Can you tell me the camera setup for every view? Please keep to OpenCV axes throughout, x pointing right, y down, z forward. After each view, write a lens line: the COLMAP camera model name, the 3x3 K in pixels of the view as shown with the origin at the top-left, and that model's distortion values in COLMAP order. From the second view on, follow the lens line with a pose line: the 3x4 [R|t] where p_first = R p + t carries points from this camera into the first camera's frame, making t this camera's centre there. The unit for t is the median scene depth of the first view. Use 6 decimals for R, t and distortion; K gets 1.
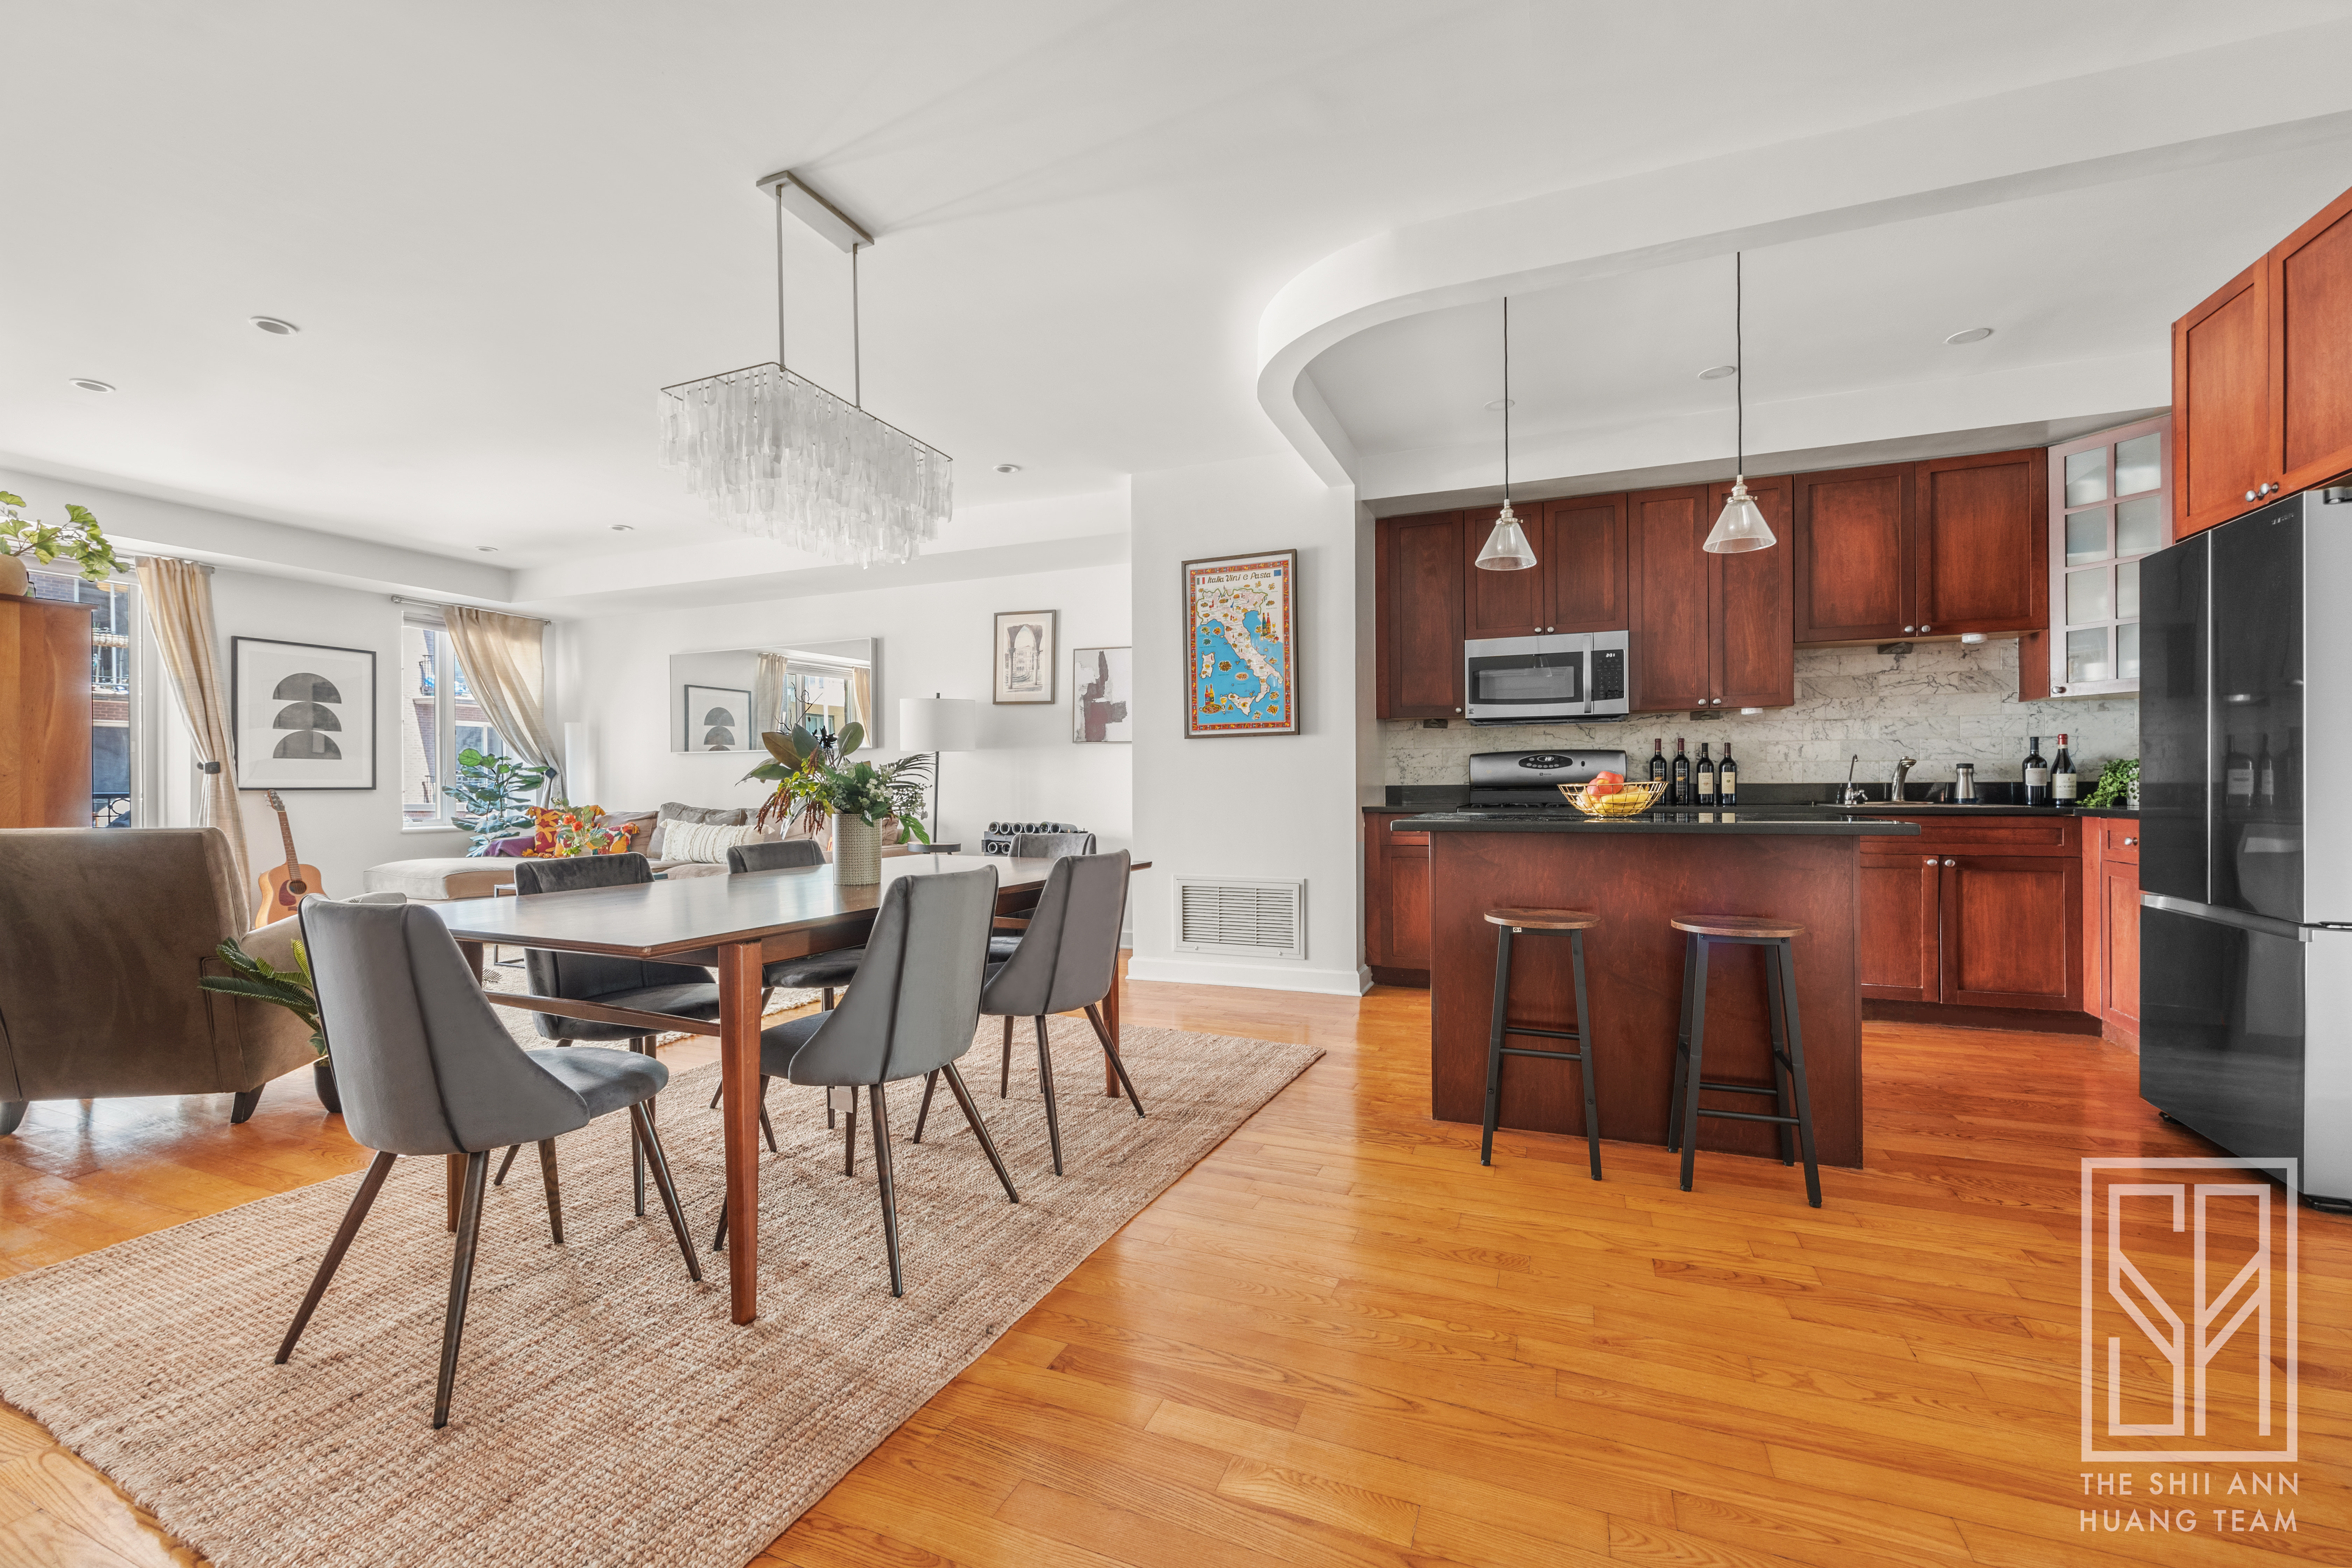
lens RADIAL K [[967.4, 0, 1184.9], [0, 967.4, 789.1], [0, 0, 1]] dist [-0.003221, -0.000005]
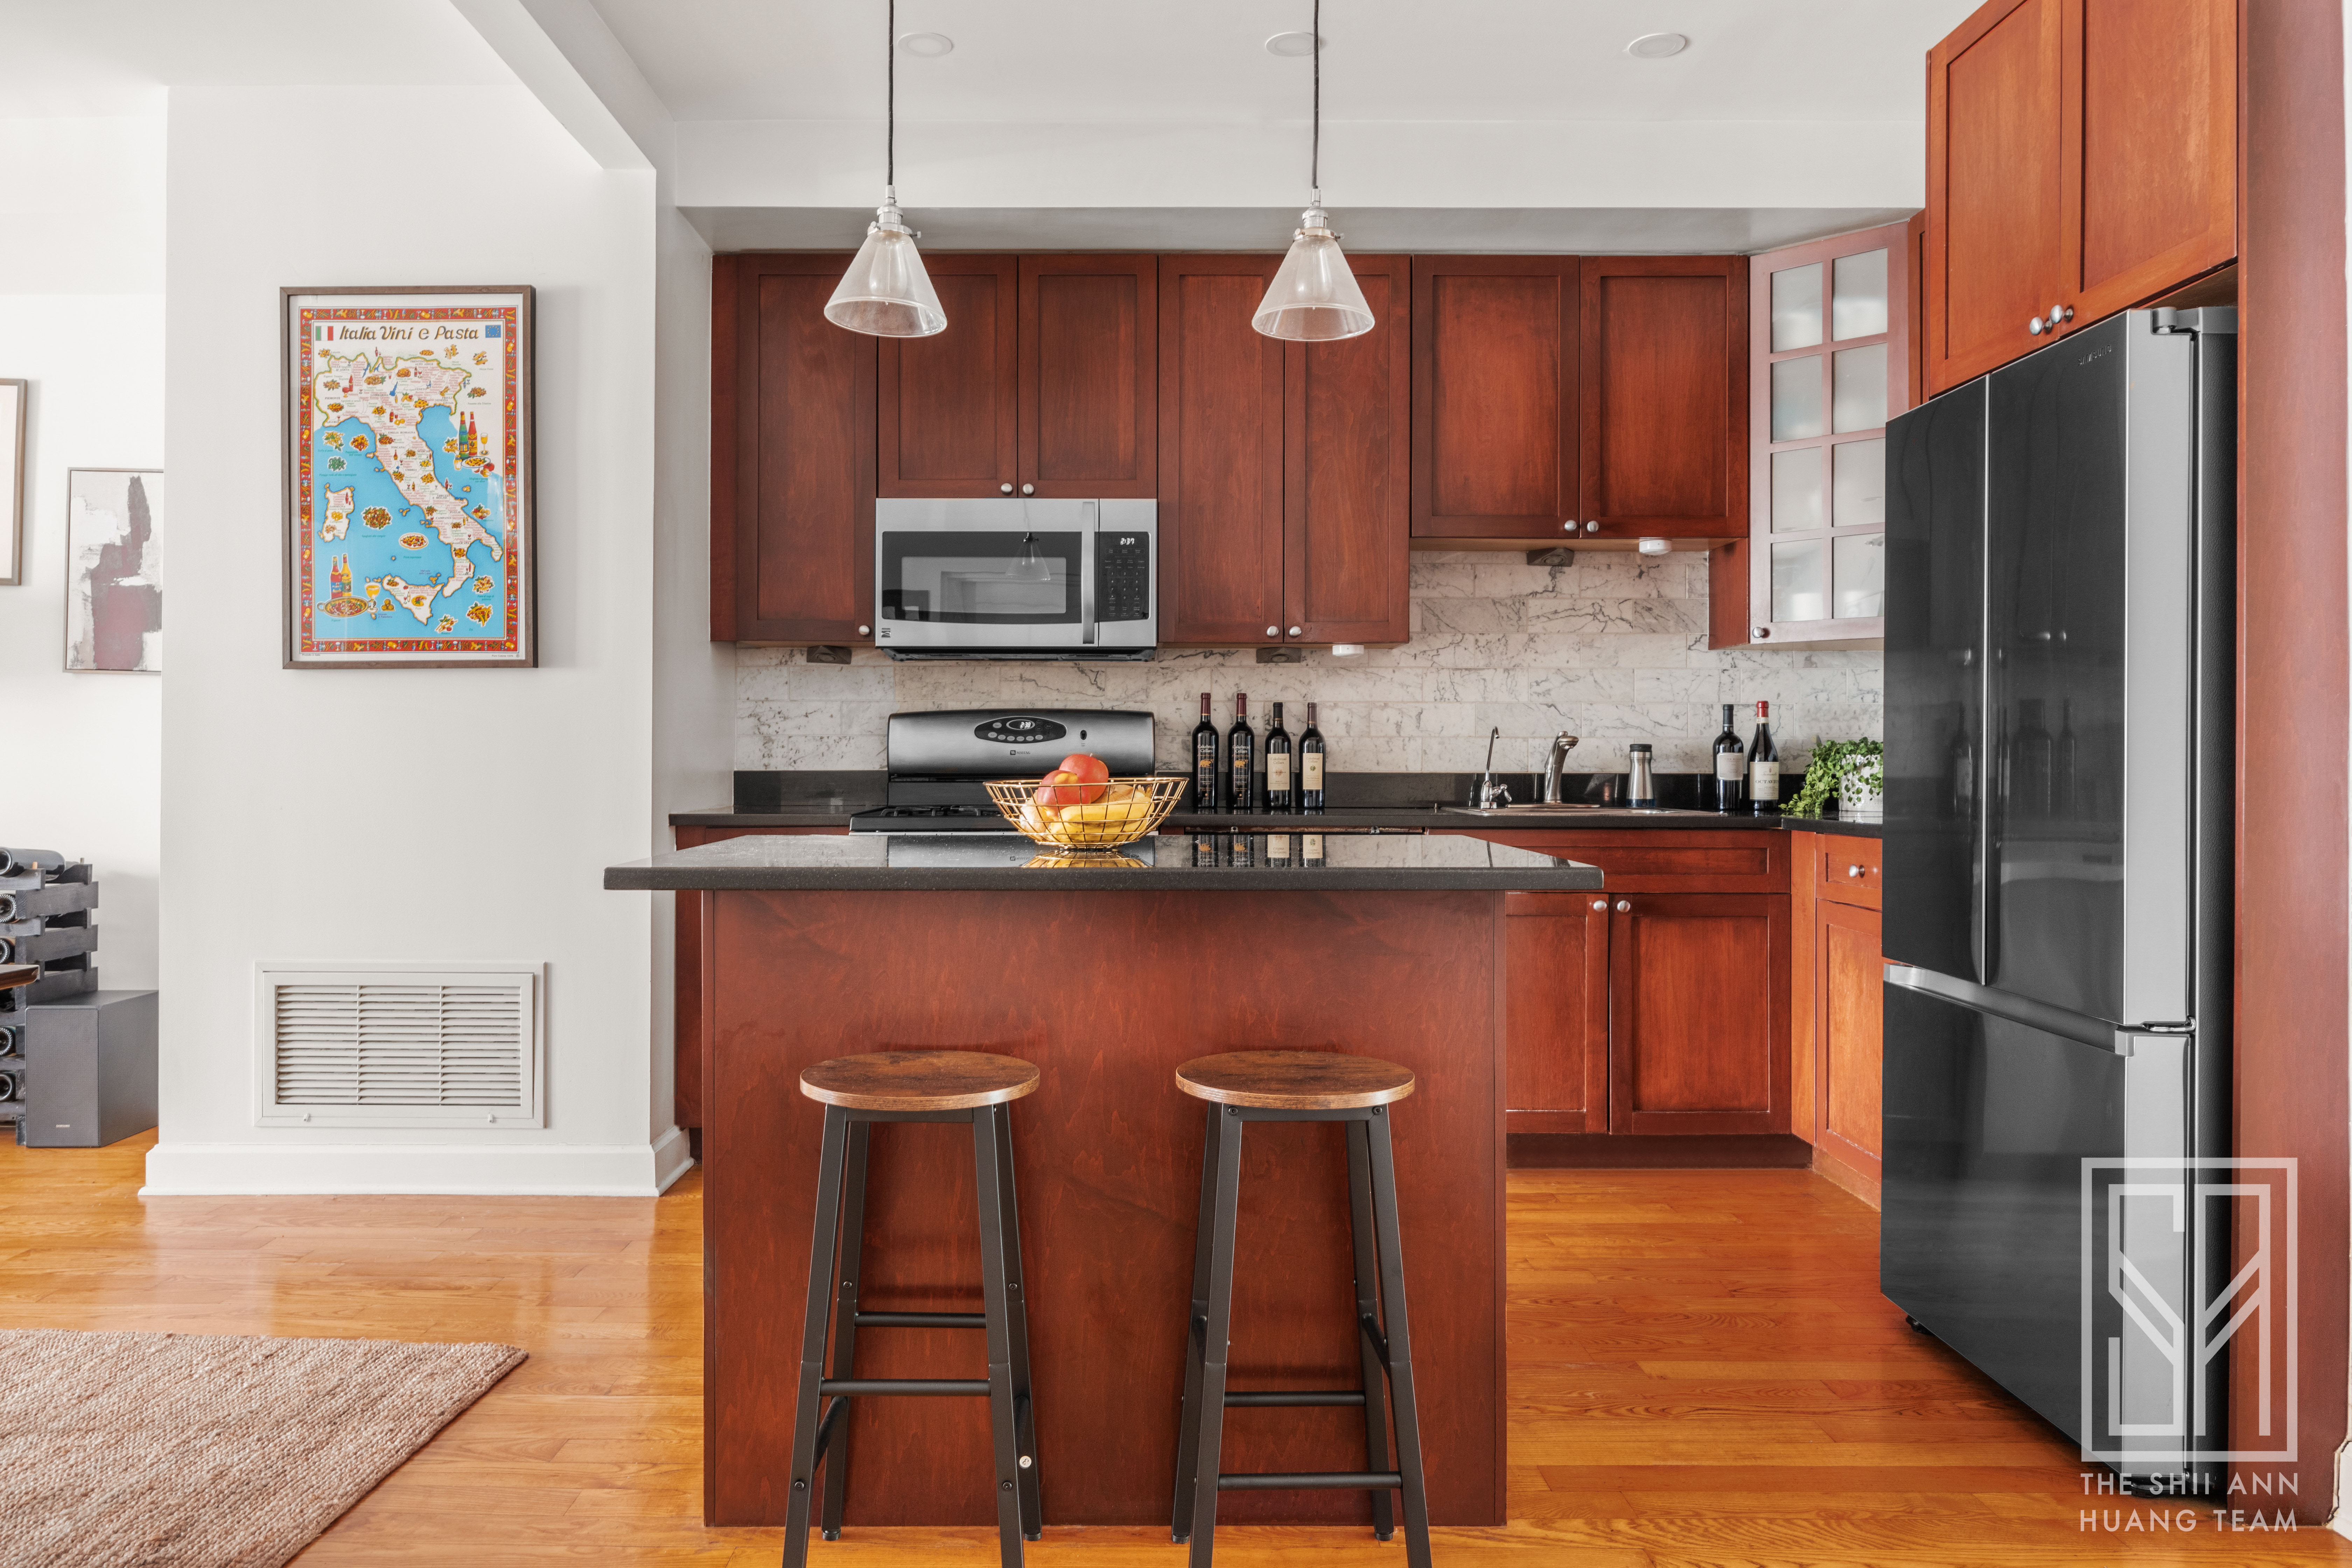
lens RADIAL K [[1549.9, 0, 1167.0], [0, 1549.9, 768.3], [0, 0, 1]] dist [-0.008537, 0.001002]
pose [[0.920703, 0.005208, 0.390228, 0.133505], [-0.006580, 0.999976, 0.002178, -0.011527], [-0.390207, -0.004573, 0.920716, 0.197722]]
